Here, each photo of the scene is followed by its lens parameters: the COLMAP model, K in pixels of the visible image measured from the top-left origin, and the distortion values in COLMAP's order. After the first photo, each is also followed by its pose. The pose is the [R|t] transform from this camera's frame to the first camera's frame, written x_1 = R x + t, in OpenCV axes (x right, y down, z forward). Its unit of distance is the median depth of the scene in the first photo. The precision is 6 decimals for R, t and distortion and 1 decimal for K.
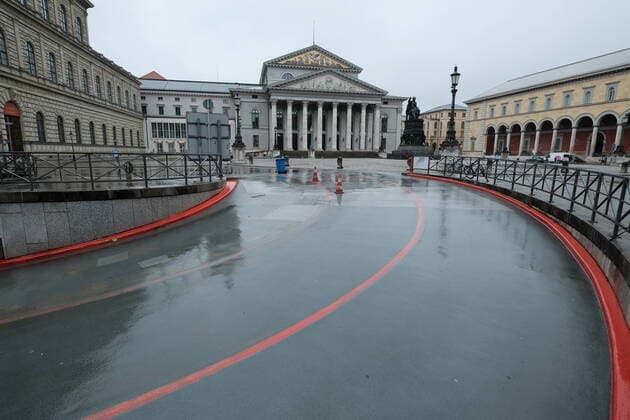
lens RADIAL K [[337.0, 0, 316.6], [0, 337.0, 211.1], [0, 0, 1]] dist [-0.004546, 0.000806]
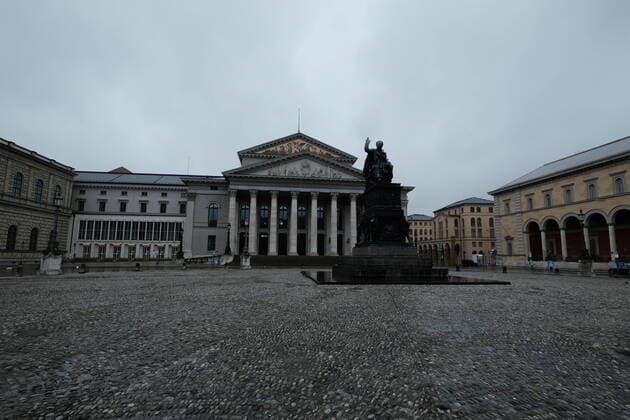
lens RADIAL K [[337.0, 0, 314.0], [0, 337.0, 211.0], [0, 0, 1]] dist [-0.004546, 0.000806]
pose [[0.996608, -0.013457, -0.081186, 0.103668], [-0.011554, 0.953885, -0.299949, -0.047944], [0.081479, 0.299870, 0.950494, 0.256200]]
